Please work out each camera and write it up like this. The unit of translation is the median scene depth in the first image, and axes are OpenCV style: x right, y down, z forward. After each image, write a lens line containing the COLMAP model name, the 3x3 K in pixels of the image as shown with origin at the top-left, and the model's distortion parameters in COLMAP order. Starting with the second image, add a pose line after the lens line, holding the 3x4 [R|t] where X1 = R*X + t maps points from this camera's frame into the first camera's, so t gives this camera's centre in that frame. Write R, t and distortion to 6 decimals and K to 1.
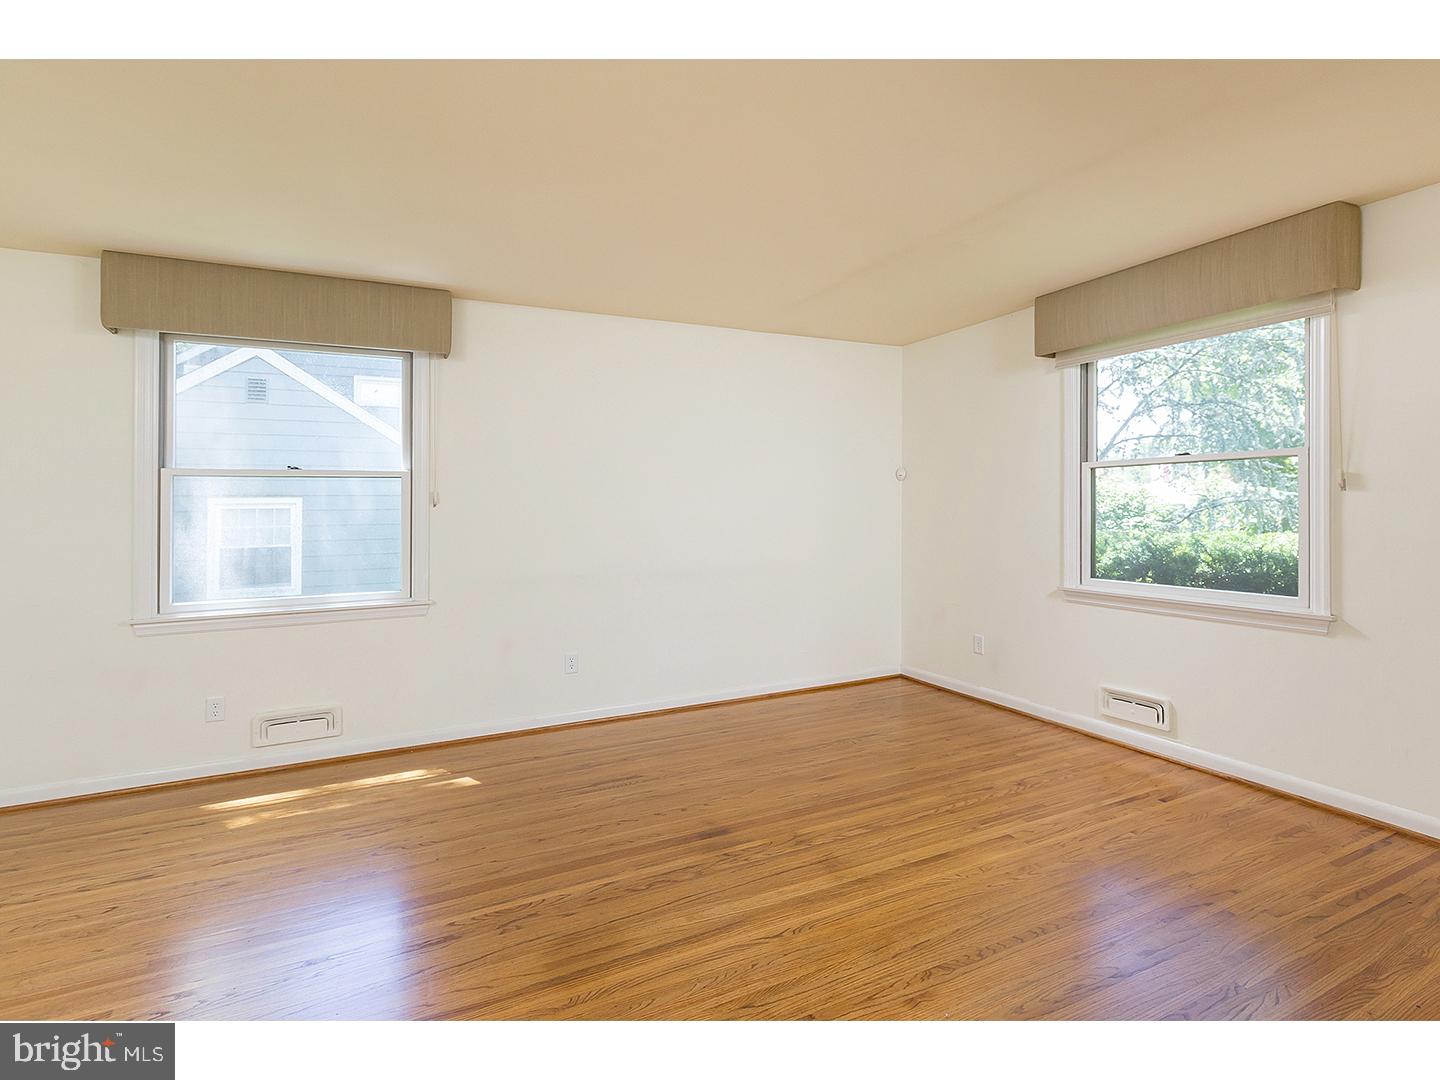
lens RADIAL K [[714.3, 0, 721.6], [0, 714.3, 500.5], [0, 0, 1]] dist [-0.002959, -0.000552]
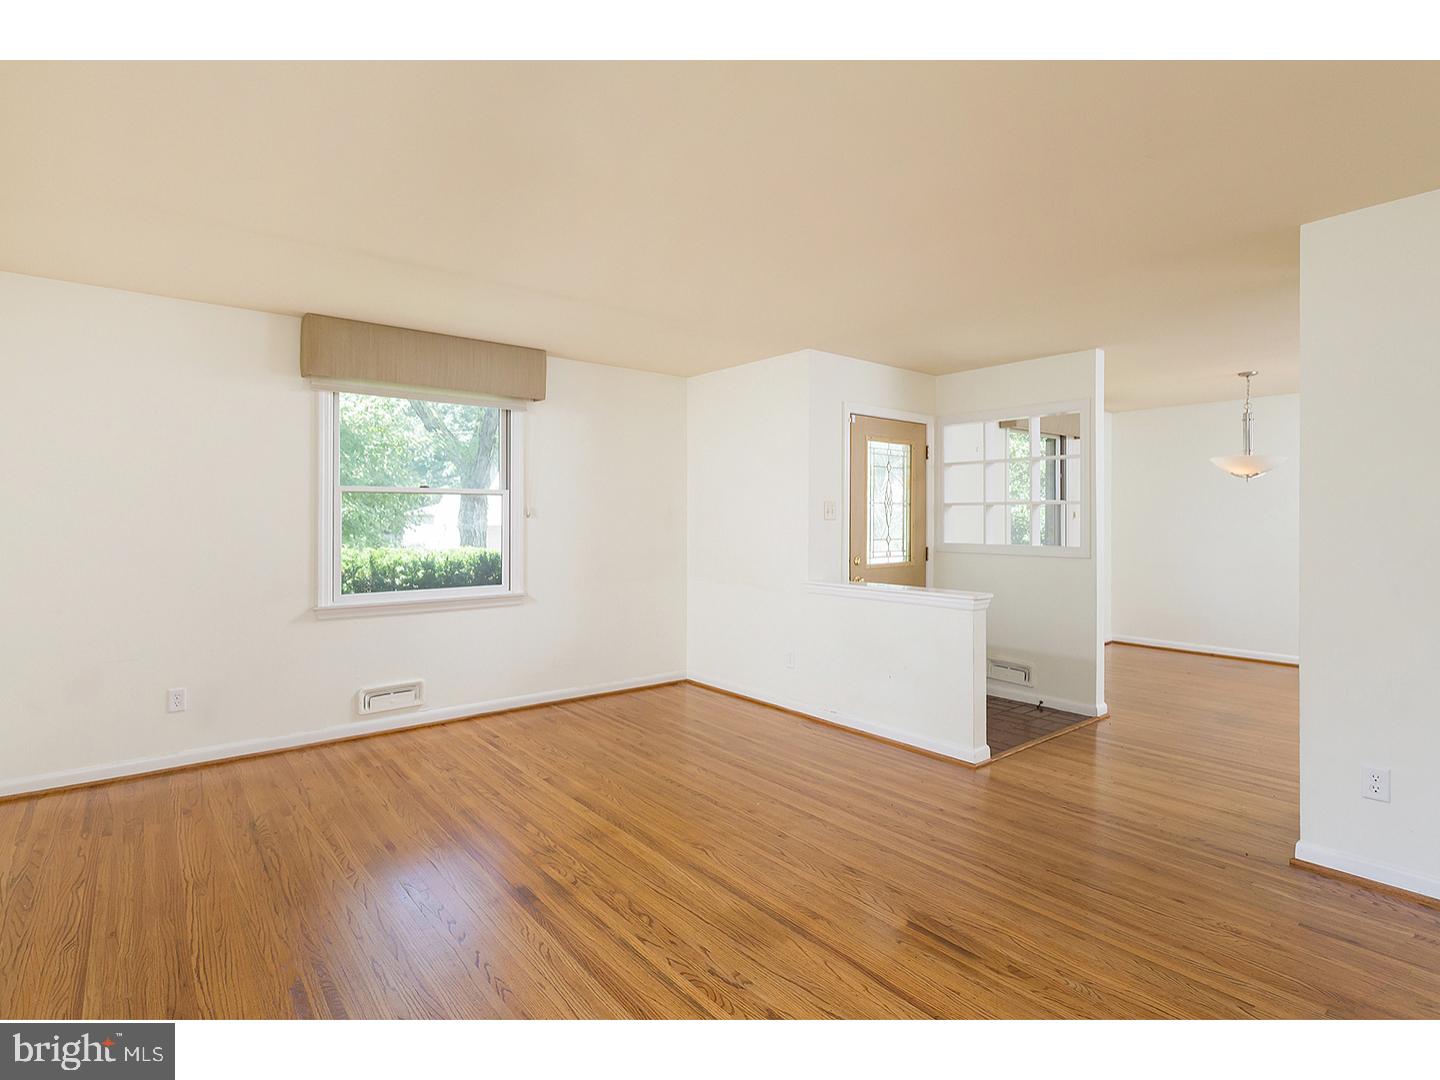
lens RADIAL K [[726.3, 0, 720.0], [0, 726.3, 540.0], [0, 0, 1]] dist [0.000045, -0.000030]
pose [[-0.216678, -0.018268, 0.976072, -0.894137], [-0.002983, 0.999833, 0.018050, 0.006474], [-0.976239, 0.001000, -0.216696, 0.911445]]
